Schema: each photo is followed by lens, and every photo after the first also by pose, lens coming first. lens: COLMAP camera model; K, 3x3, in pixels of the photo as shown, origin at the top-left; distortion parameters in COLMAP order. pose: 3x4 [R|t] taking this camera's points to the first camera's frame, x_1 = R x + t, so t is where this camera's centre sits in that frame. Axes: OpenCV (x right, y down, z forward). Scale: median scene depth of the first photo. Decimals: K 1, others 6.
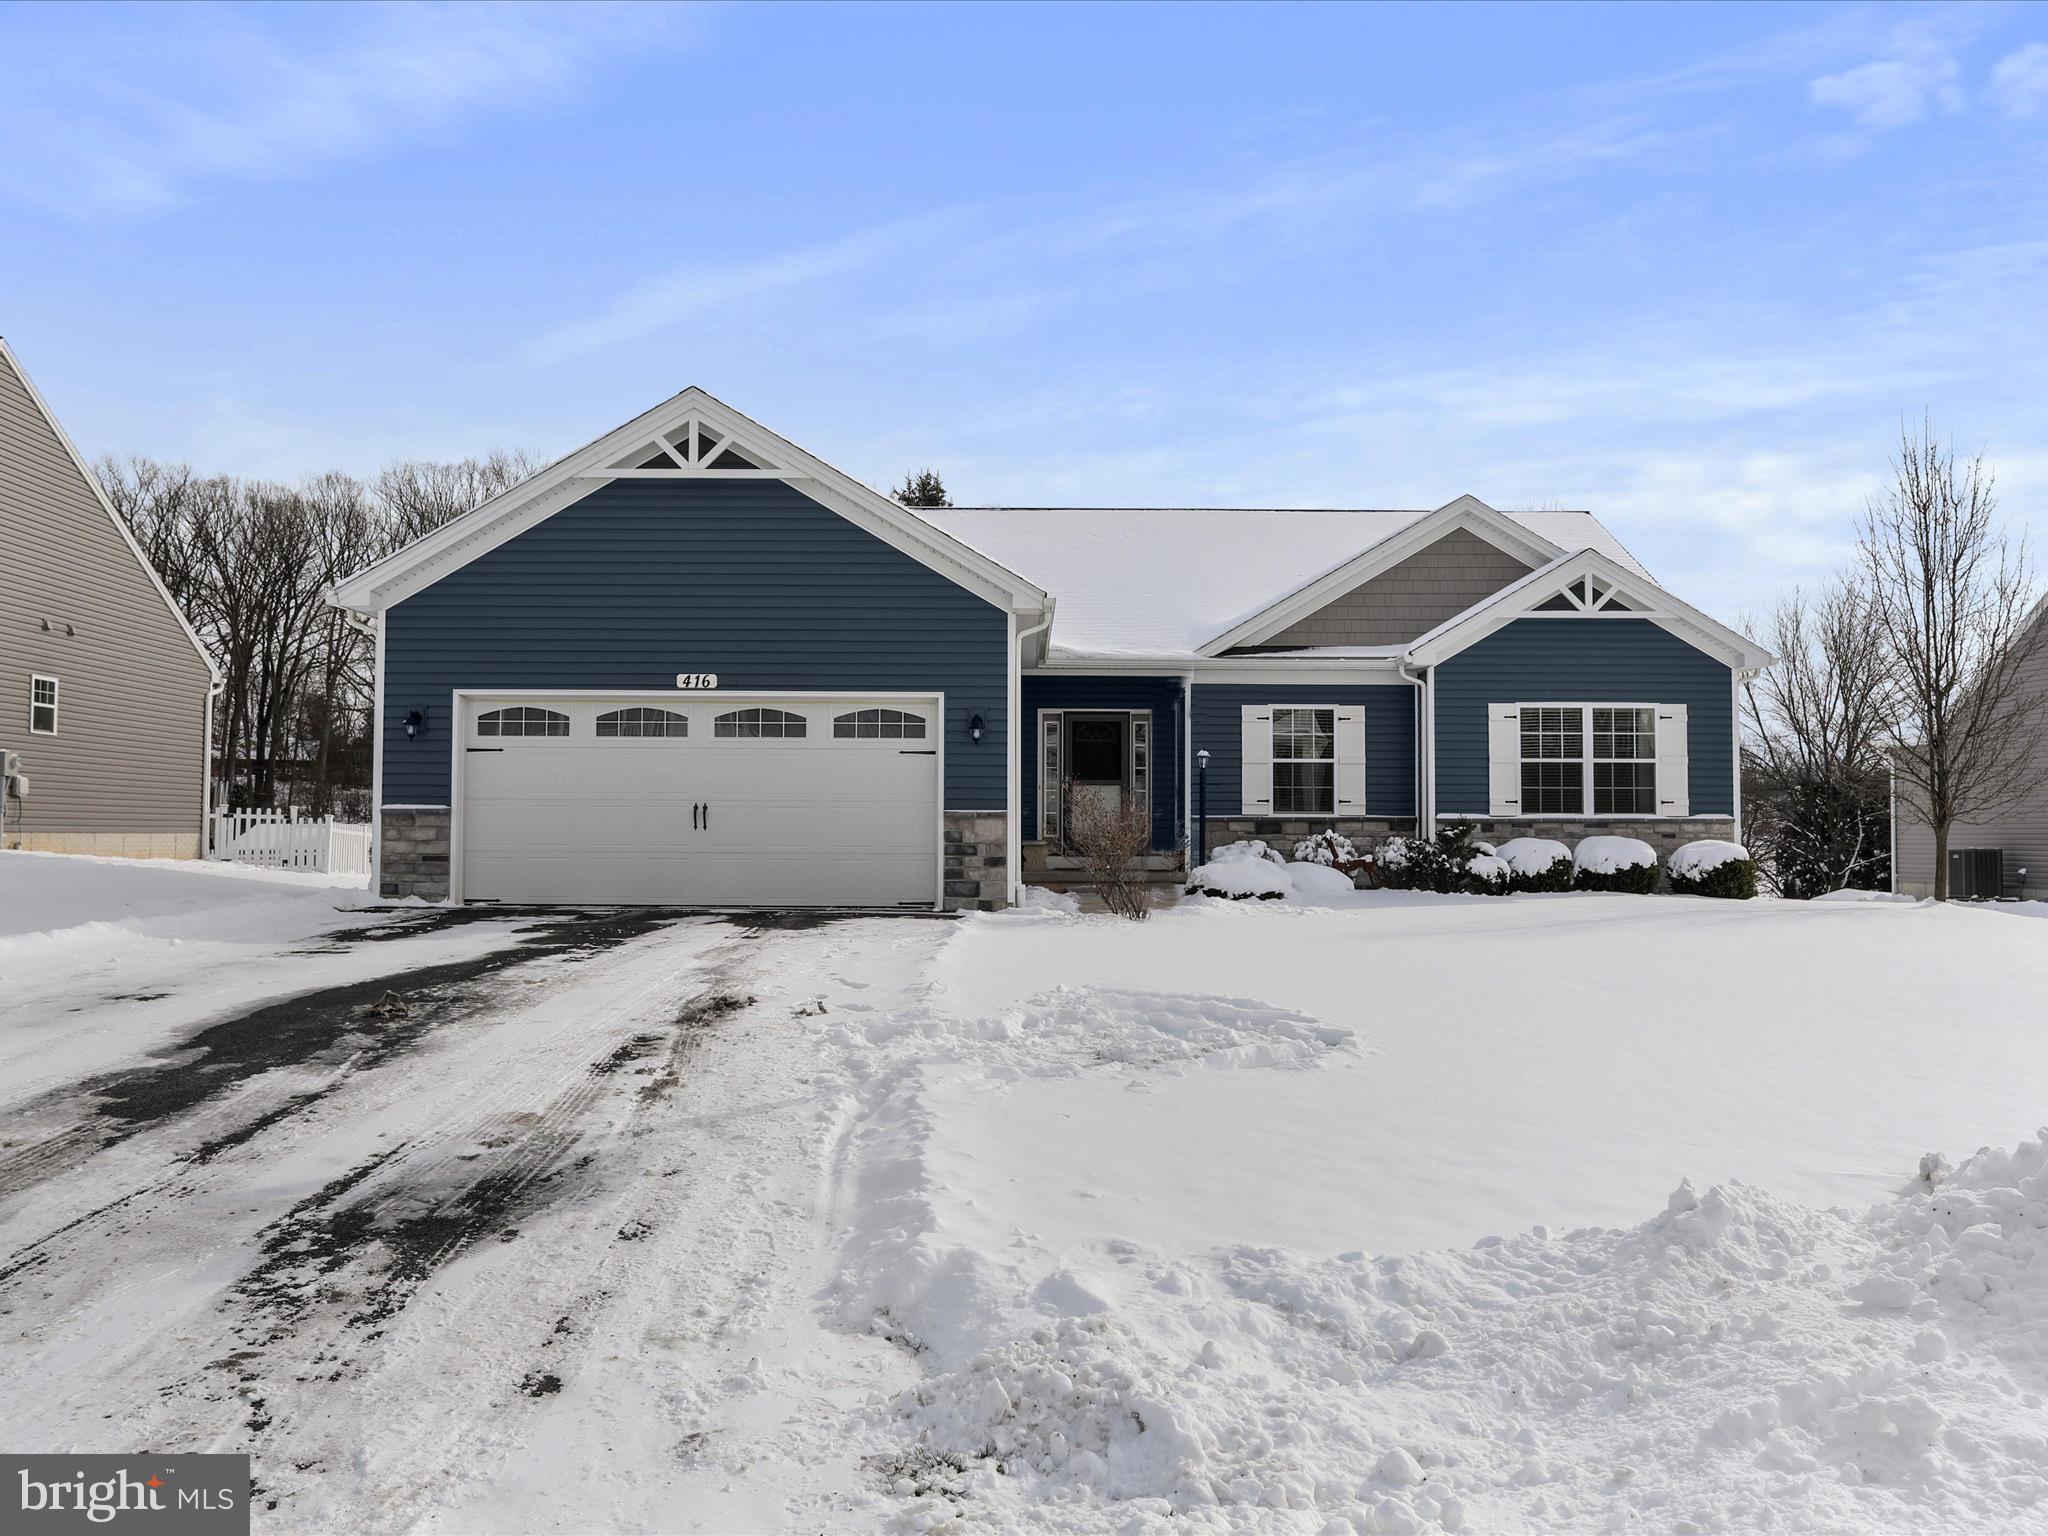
lens RADIAL K [[1627.7, 0, 1038.6], [0, 1627.7, 760.6], [0, 0, 1]] dist [-0.027241, -0.000021]
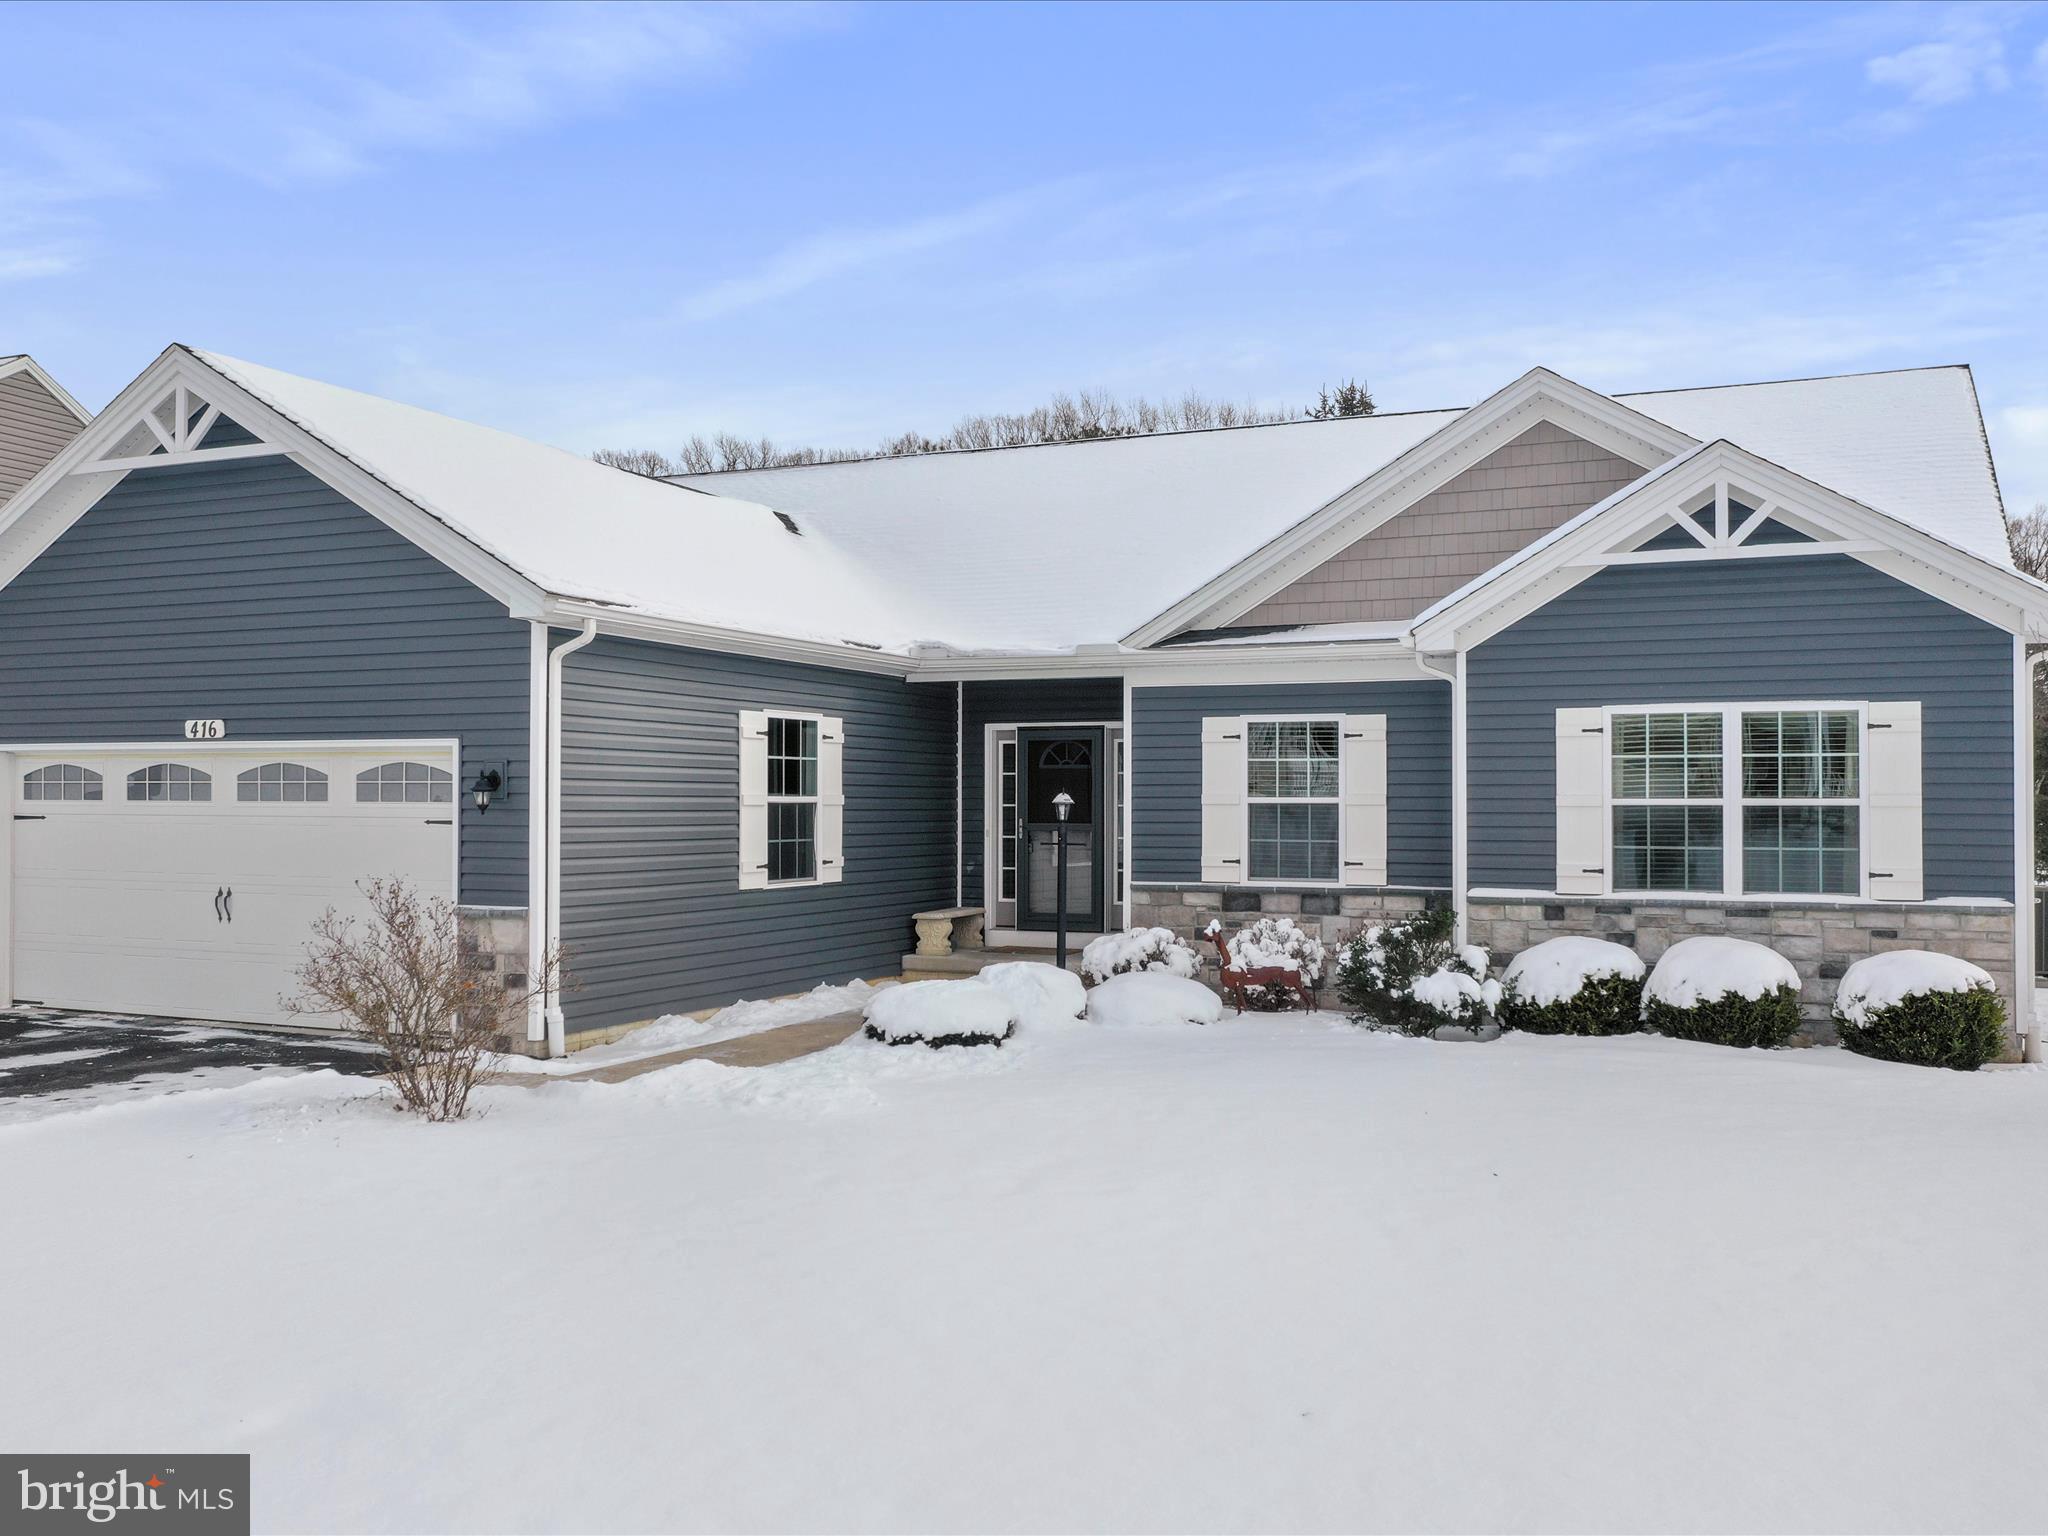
lens RADIAL K [[1836.1, 0, 1024.0], [0, 1836.1, 768.0], [0, 0, 1]] dist [-0.012307, -0.003511]
pose [[0.908501, -0.009637, -0.417772, 0.498239], [0.020164, 0.999580, 0.020791, -0.040737], [0.417397, -0.027312, 0.908314, 0.379309]]
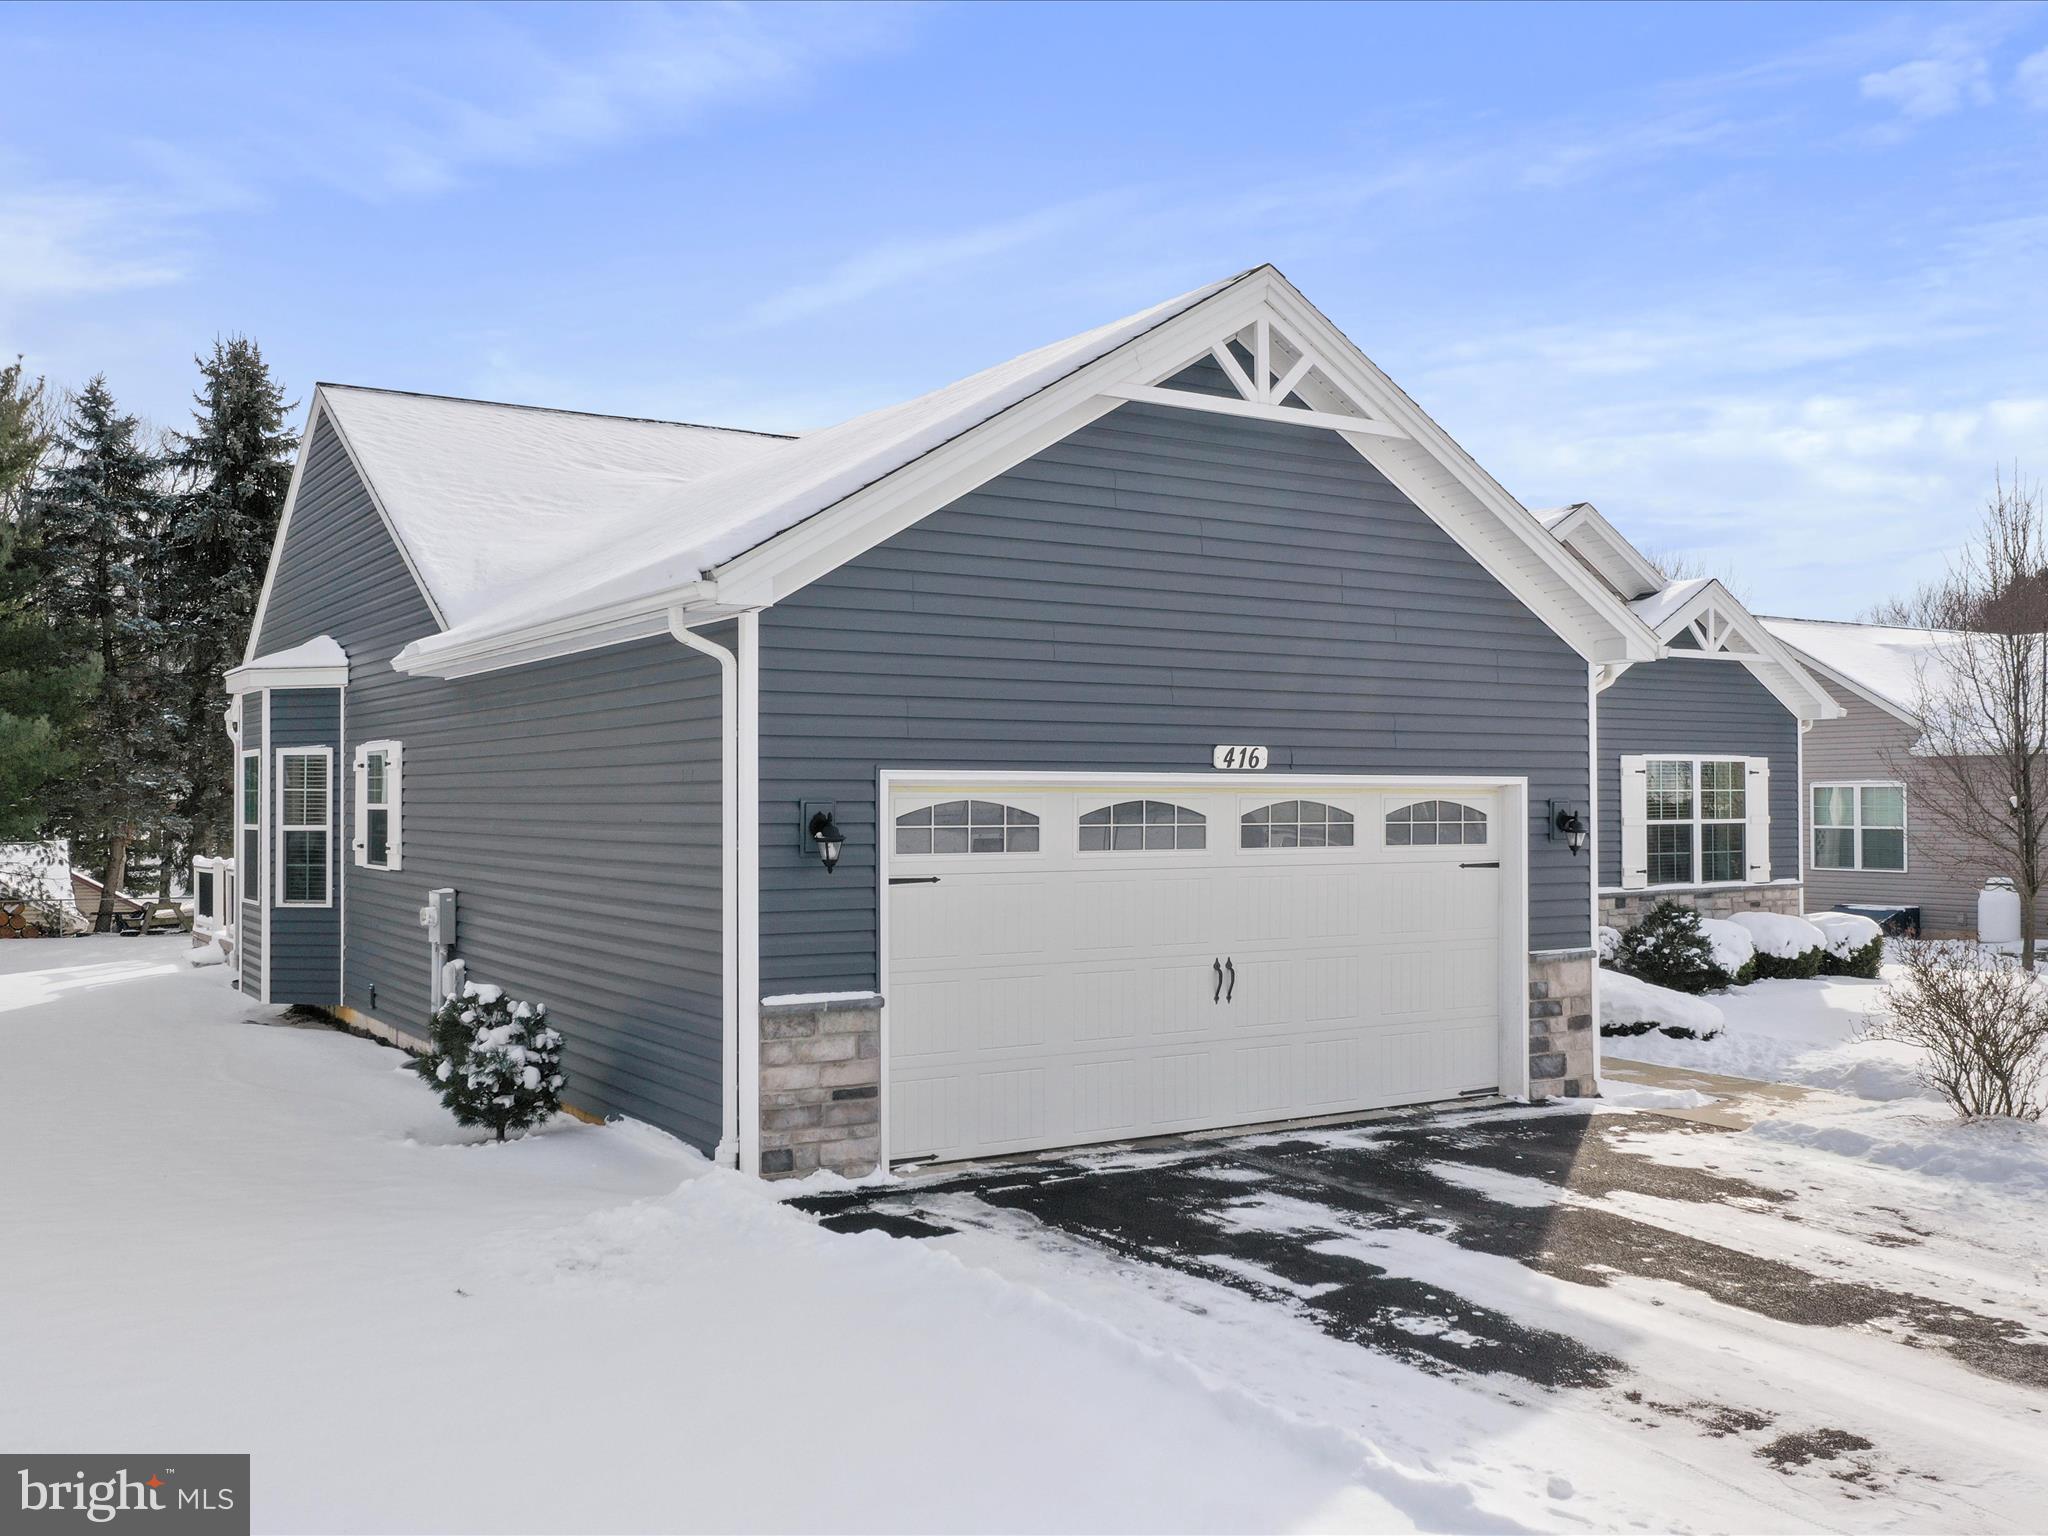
lens RADIAL K [[1836.1, 0, 1024.0], [0, 1836.1, 768.0], [0, 0, 1]] dist [-0.012307, -0.003511]
pose [[0.846643, 0.003512, 0.532150, -0.638617], [-0.020579, 0.999446, 0.026145, -0.061135], [-0.531764, -0.033086, 0.846246, 0.469228]]
